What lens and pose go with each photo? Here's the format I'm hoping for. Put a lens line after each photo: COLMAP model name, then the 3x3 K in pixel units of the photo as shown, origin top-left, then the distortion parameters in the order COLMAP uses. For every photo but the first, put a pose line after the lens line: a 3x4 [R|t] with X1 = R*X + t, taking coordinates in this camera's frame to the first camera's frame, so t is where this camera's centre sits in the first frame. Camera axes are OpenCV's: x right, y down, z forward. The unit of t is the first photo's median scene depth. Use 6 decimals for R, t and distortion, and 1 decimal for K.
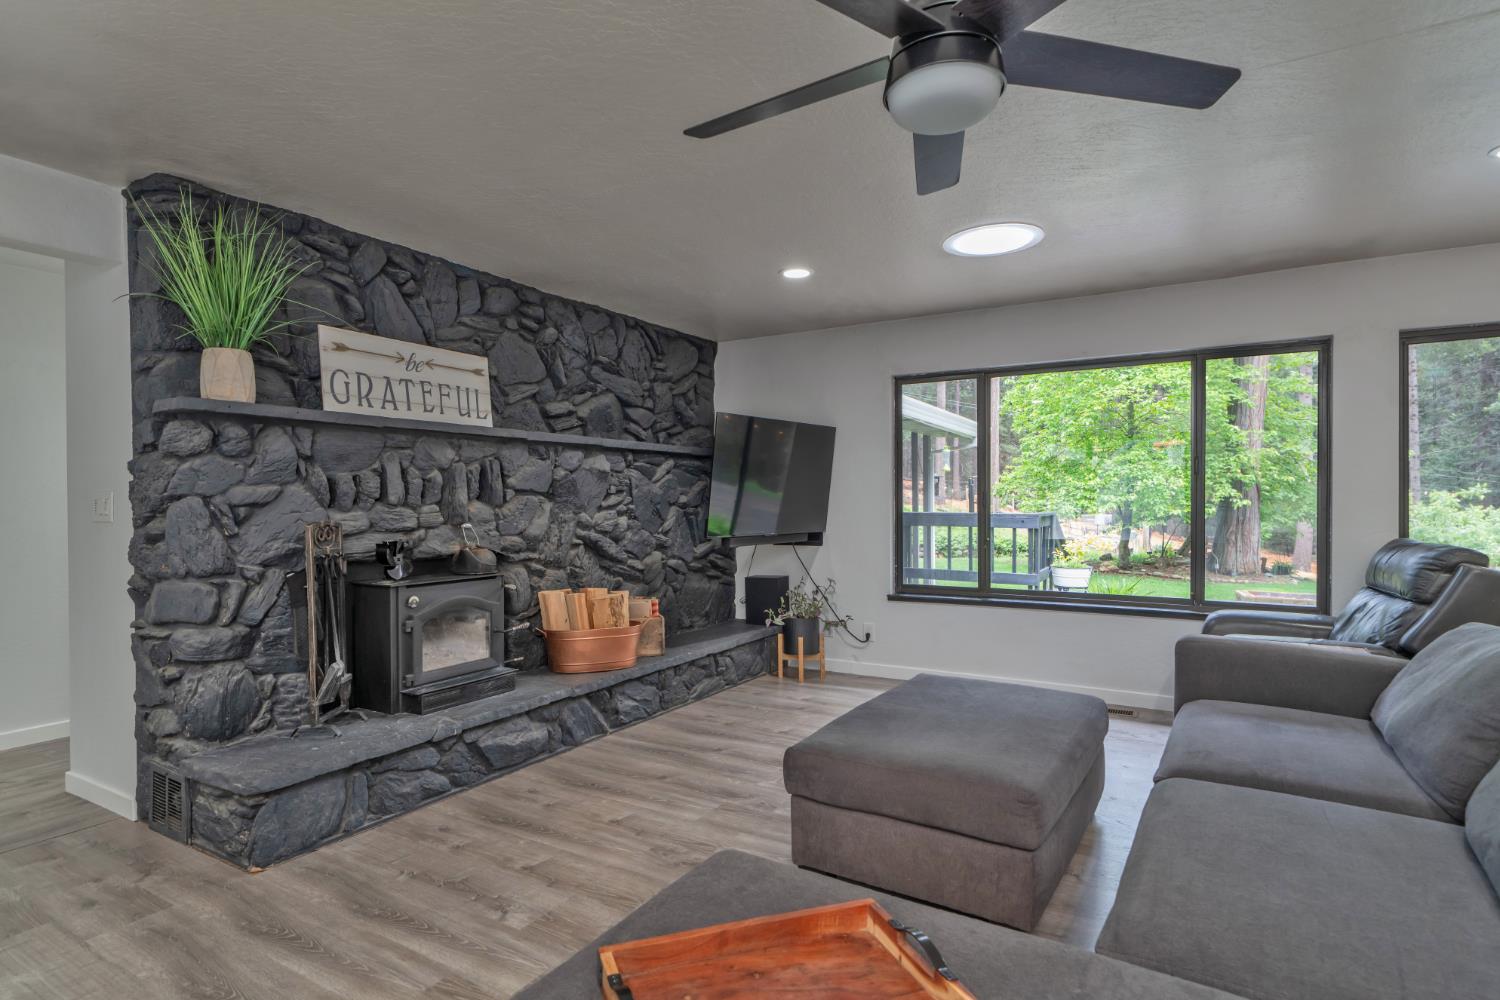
lens RADIAL K [[802.8, 0, 750.0], [0, 802.8, 502.1], [0, 0, 1]] dist [-0.000527, -0.000129]
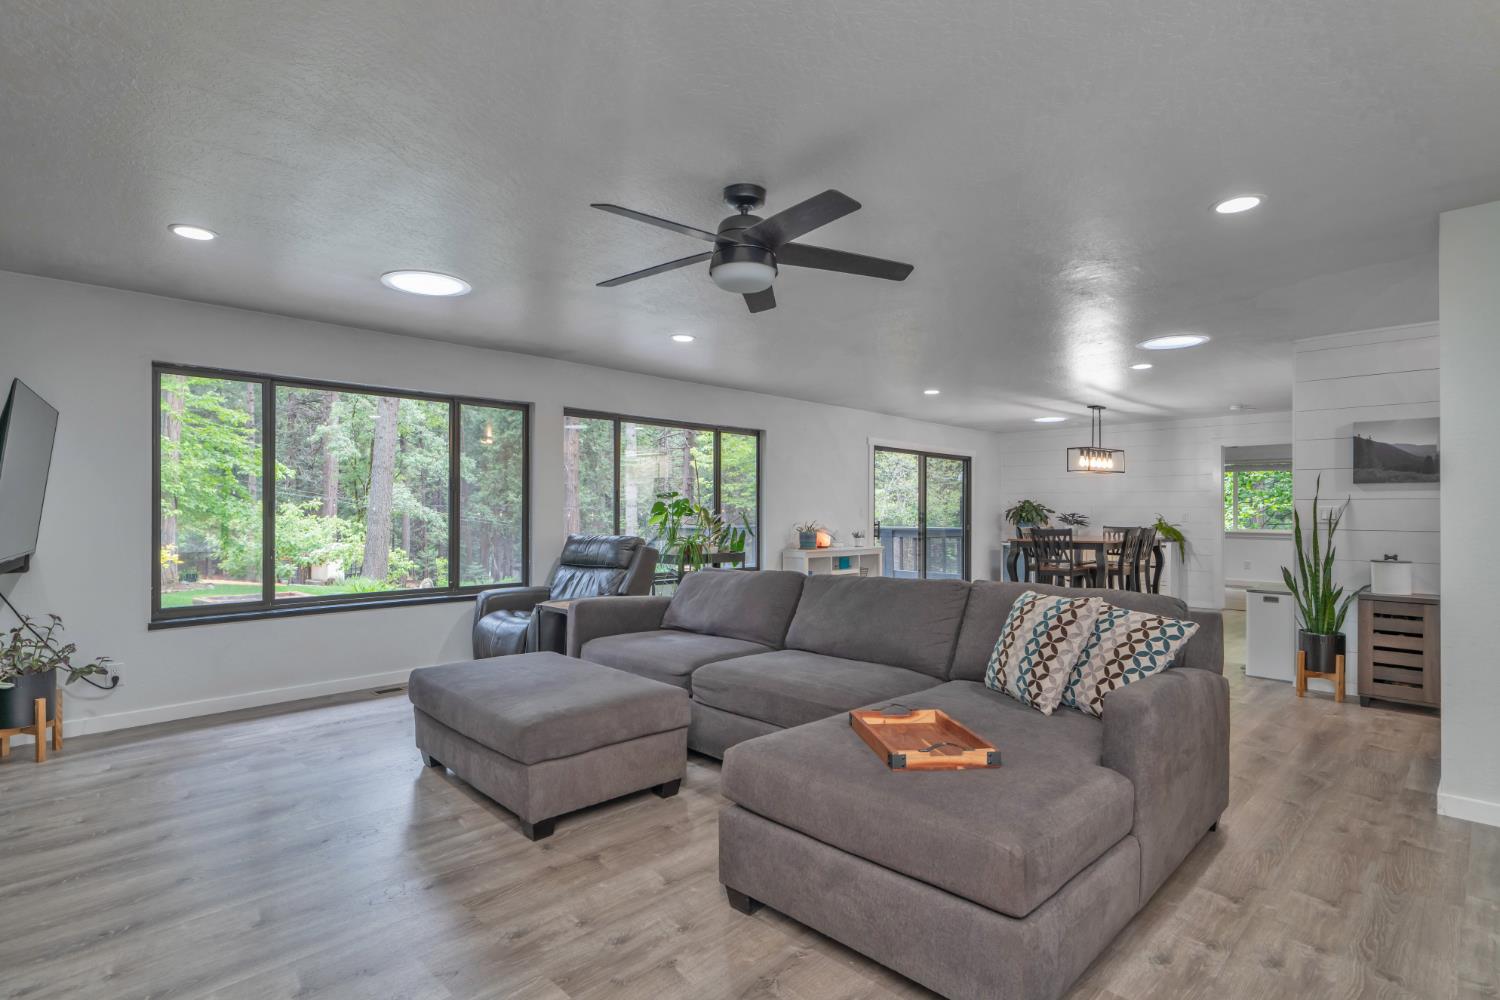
lens RADIAL K [[772.4, 0, 747.6], [0, 772.4, 503.0], [0, 0, 1]] dist [-0.000631, -0.000151]
pose [[0.204657, 0.013214, 0.978745, -0.505969], [-0.001399, 0.999912, -0.013207, 0.000559], [-0.978833, 0.001334, 0.204657, 0.241958]]
